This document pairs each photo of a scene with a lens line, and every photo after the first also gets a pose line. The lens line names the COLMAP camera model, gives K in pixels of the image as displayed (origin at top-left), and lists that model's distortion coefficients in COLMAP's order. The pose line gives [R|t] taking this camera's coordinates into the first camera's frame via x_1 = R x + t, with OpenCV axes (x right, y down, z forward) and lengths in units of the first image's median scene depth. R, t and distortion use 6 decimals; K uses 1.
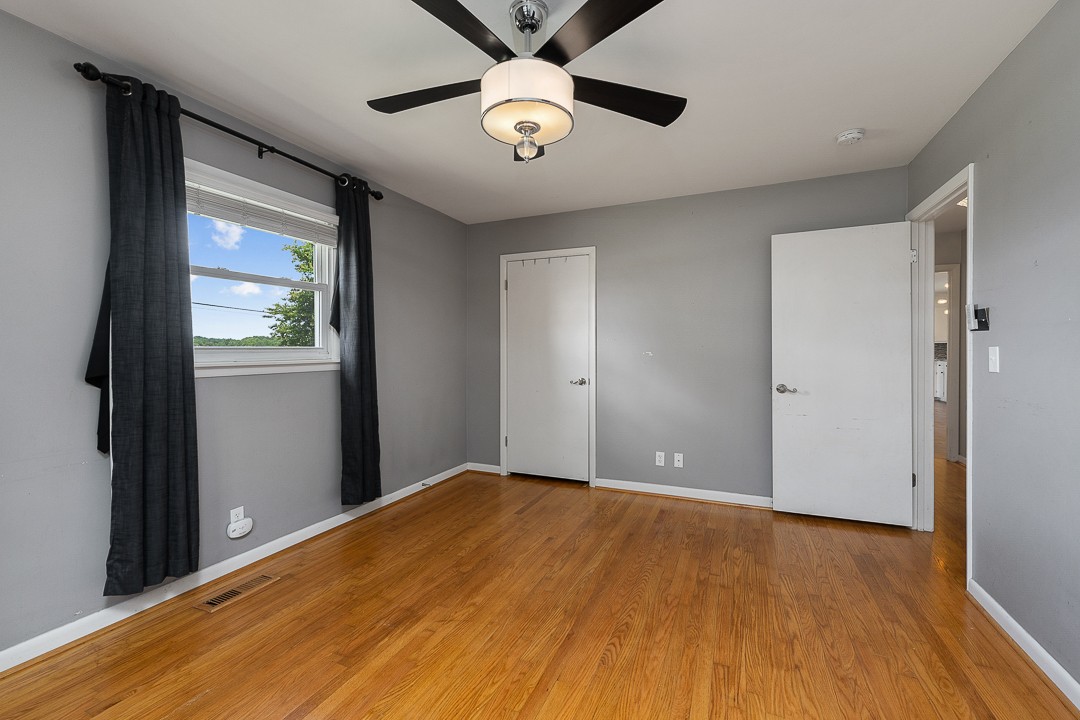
lens RADIAL K [[473.9, 0, 533.0], [0, 473.9, 354.5], [0, 0, 1]] dist [-0.000750, 0.000274]
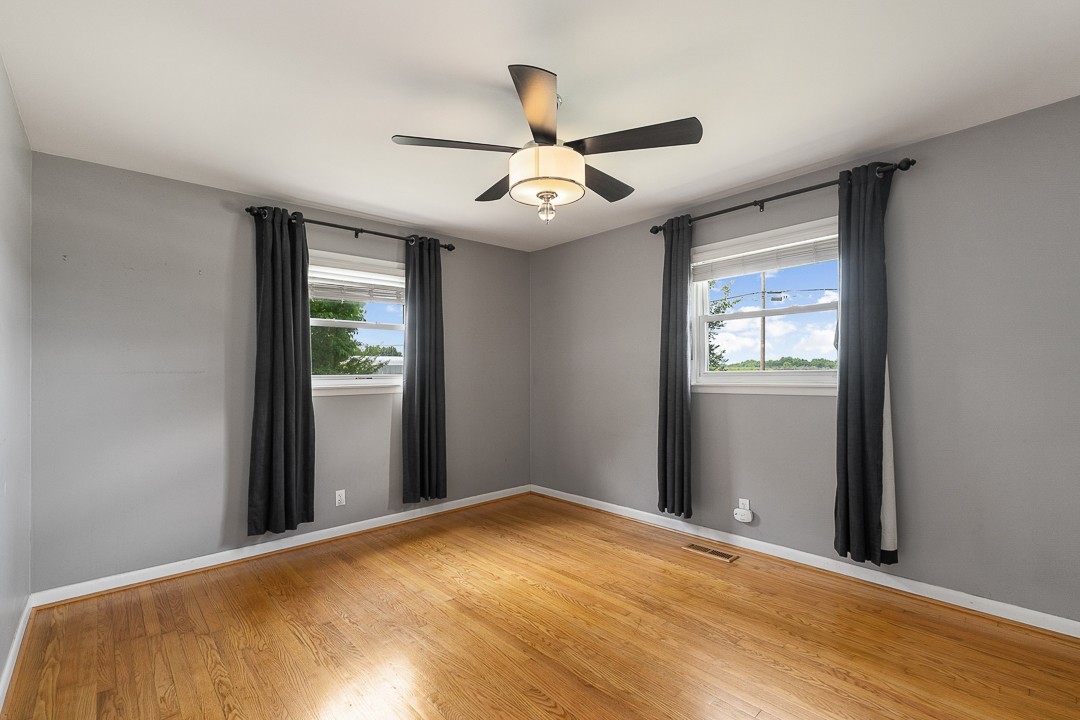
lens RADIAL K [[473.9, 0, 533.0], [0, 473.9, 354.5], [0, 0, 1]] dist [-0.000750, 0.000274]
pose [[-0.407865, -0.026446, -0.912659, 0.922124], [-0.003116, 0.999615, -0.027573, -0.029600], [0.913037, -0.008402, -0.407790, 1.201369]]
